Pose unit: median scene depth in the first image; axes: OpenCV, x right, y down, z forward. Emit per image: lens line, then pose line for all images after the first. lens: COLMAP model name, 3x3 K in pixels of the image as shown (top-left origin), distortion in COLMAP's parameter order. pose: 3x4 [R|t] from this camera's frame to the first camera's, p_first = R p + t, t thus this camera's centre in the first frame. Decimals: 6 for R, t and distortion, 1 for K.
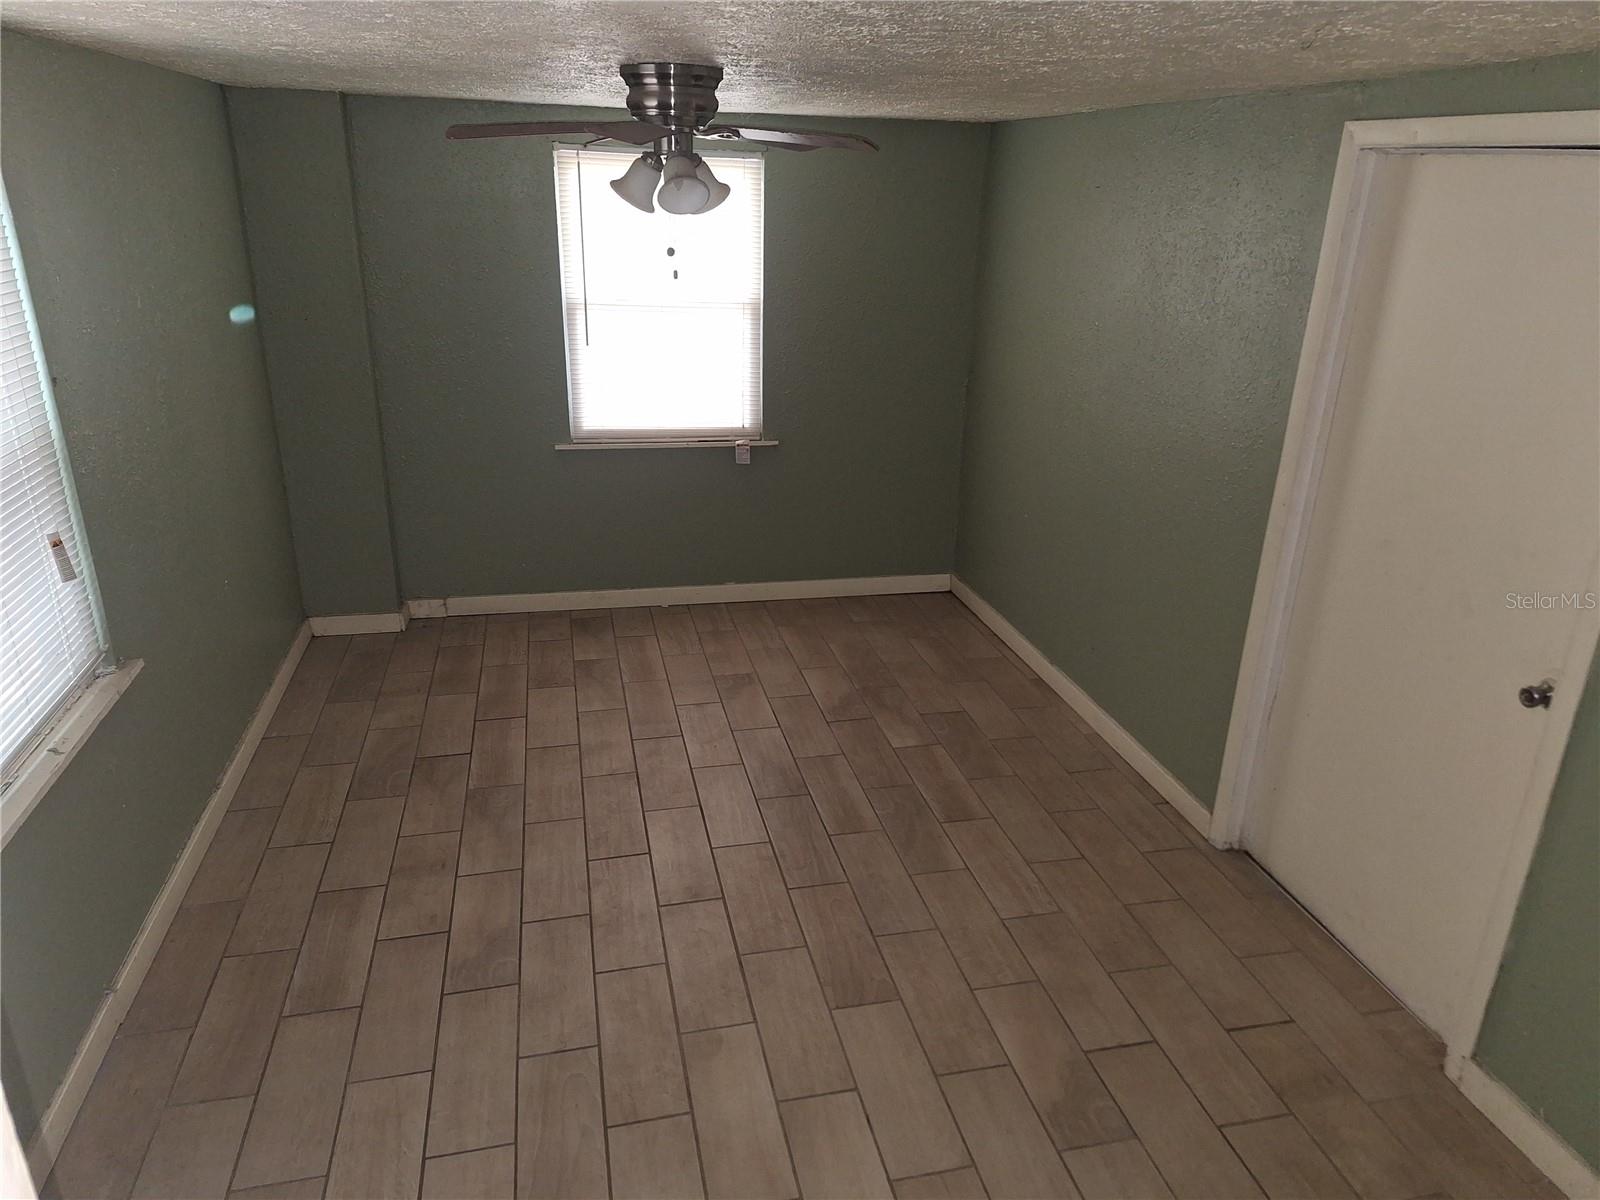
lens RADIAL K [[1076.8, 0, 813.8], [0, 1076.8, 593.2], [0, 0, 1]] dist [0.188419, -0.336416]
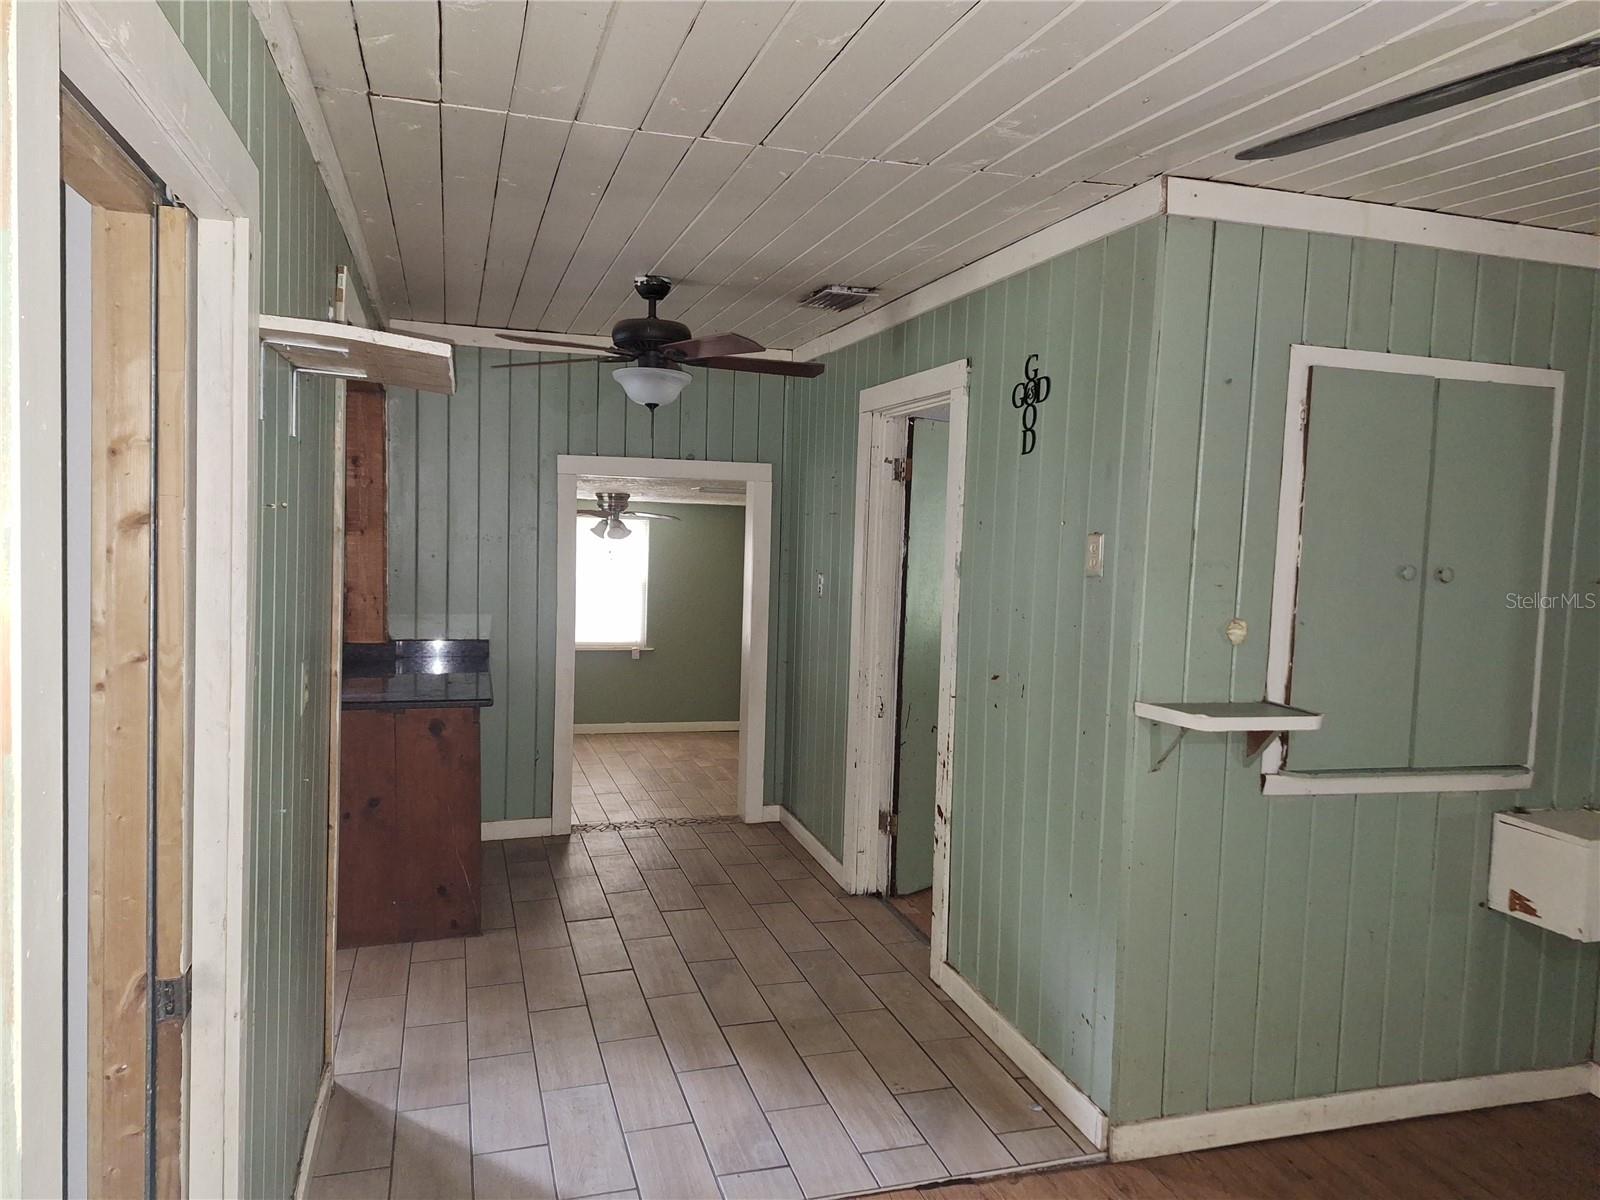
lens RADIAL K [[1109.6, 0, 798.2], [0, 1109.6, 599.7], [0, 0, 1]] dist [0.067349, -0.064940]
pose [[0.997565, 0.006365, 0.069456, 0.157856], [0.013781, 0.958205, -0.285751, 0.640191], [-0.068372, 0.286012, 0.955784, -1.757116]]
